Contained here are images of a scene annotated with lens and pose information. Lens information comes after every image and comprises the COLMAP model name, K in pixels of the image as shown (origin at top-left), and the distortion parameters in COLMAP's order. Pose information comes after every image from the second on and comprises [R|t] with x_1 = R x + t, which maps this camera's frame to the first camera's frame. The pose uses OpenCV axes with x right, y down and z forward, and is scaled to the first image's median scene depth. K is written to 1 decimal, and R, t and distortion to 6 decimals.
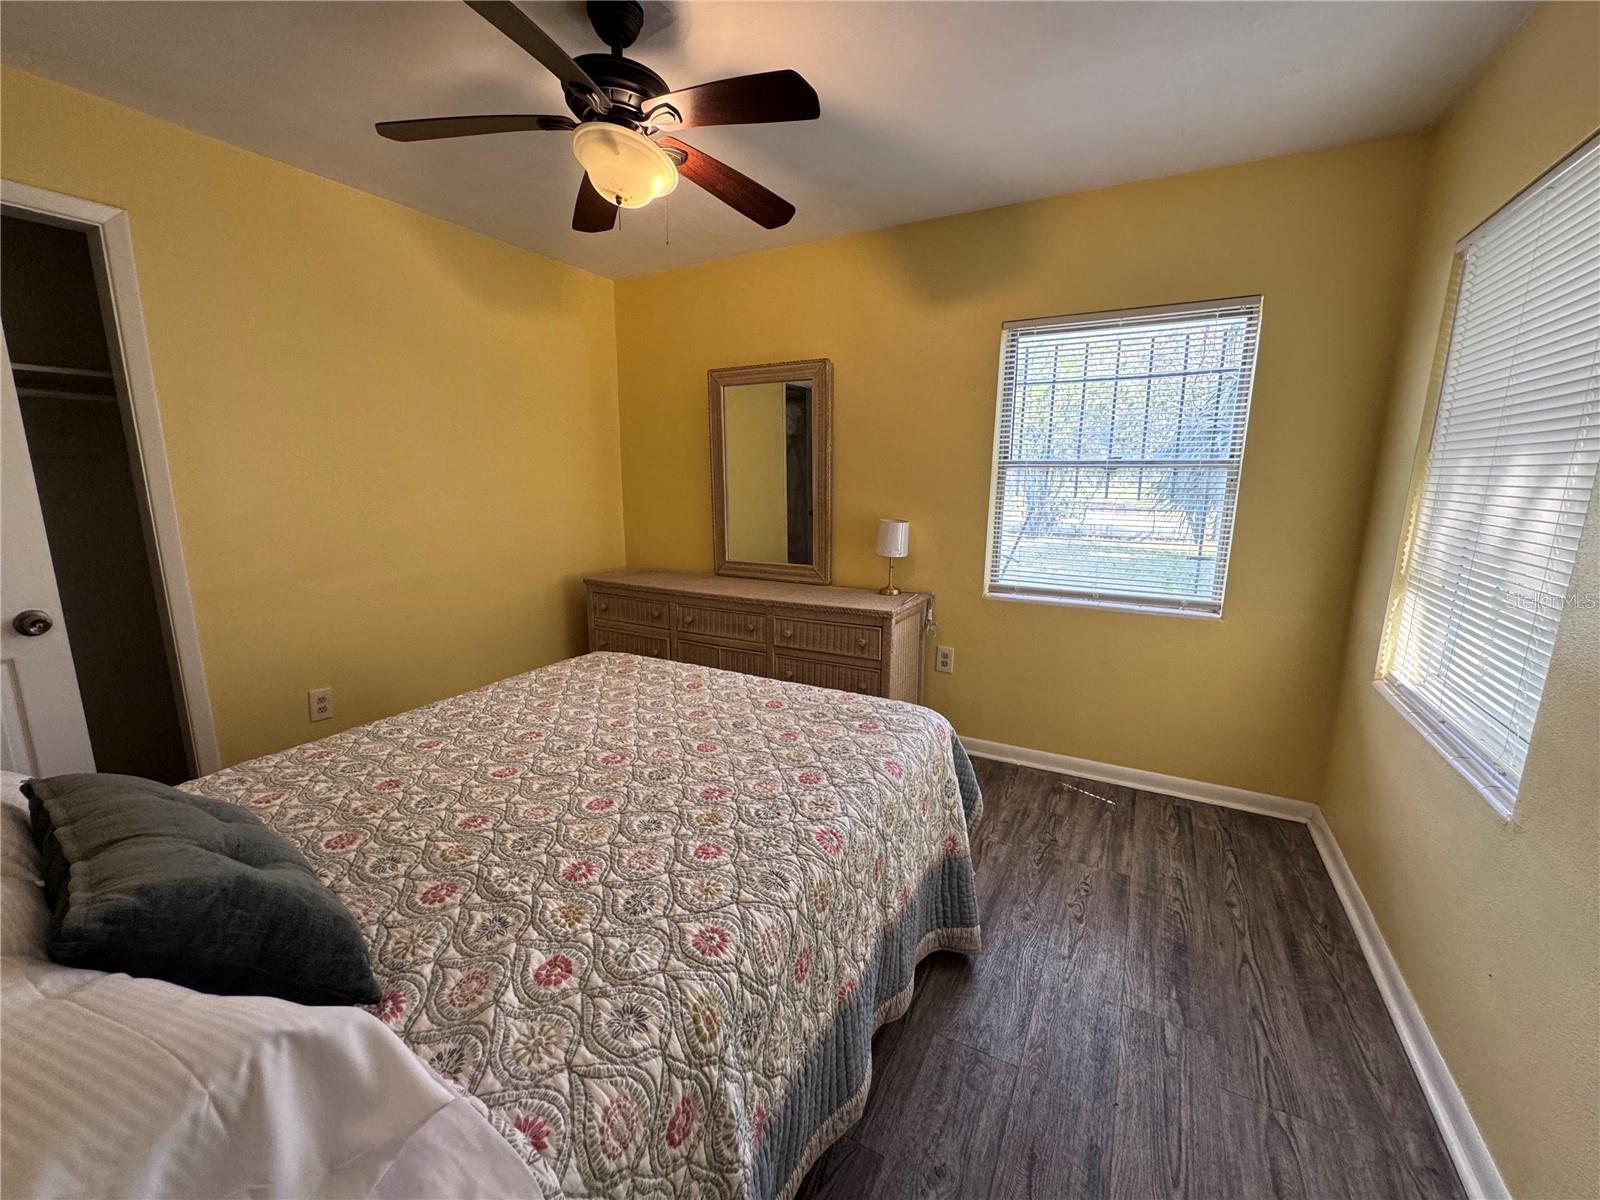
lens RADIAL K [[640.3, 0, 802.6], [0, 640.3, 599.1], [0, 0, 1]] dist [-0.005906, 0.001789]
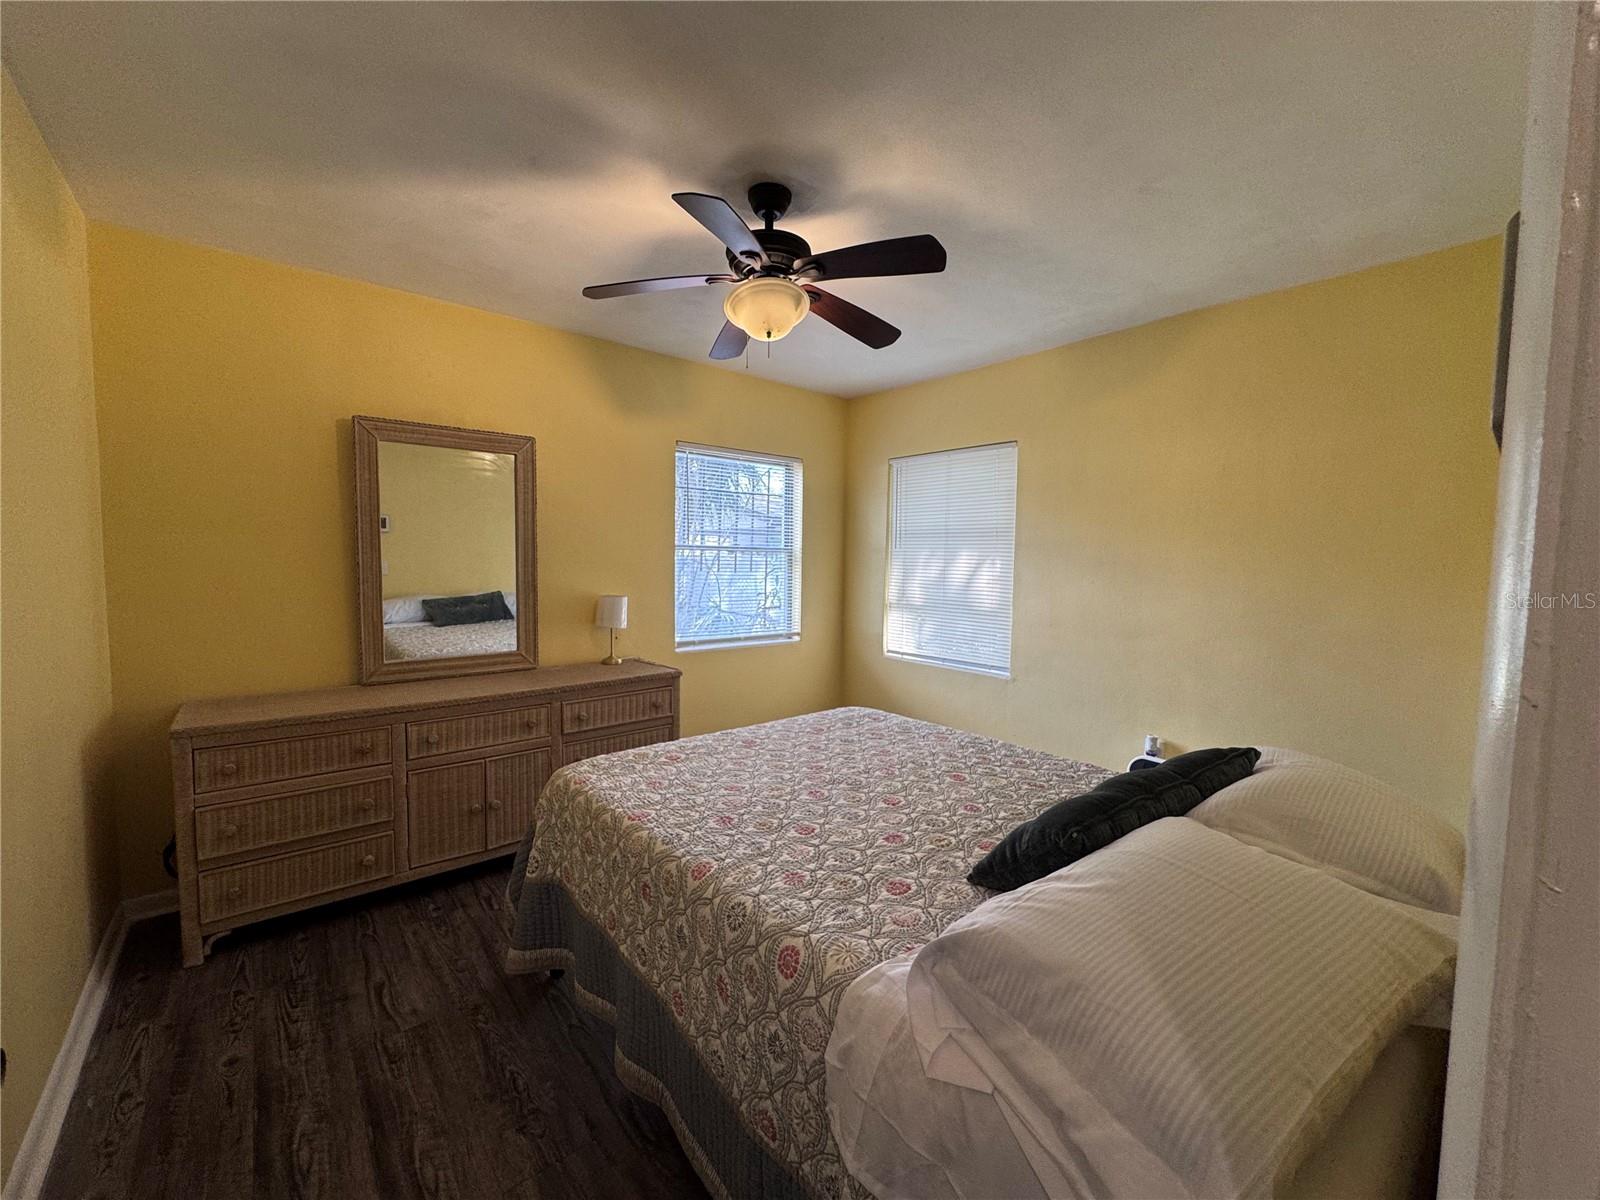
lens RADIAL K [[640.3, 0, 800.6], [0, 640.3, 598.2], [0, 0, 1]] dist [-0.005906, 0.001789]
pose [[0.359938, -0.057462, 0.931205, -1.076683], [0.164016, 0.986454, -0.002525, -0.088812], [-0.918446, 0.153642, 0.364487, 0.430420]]
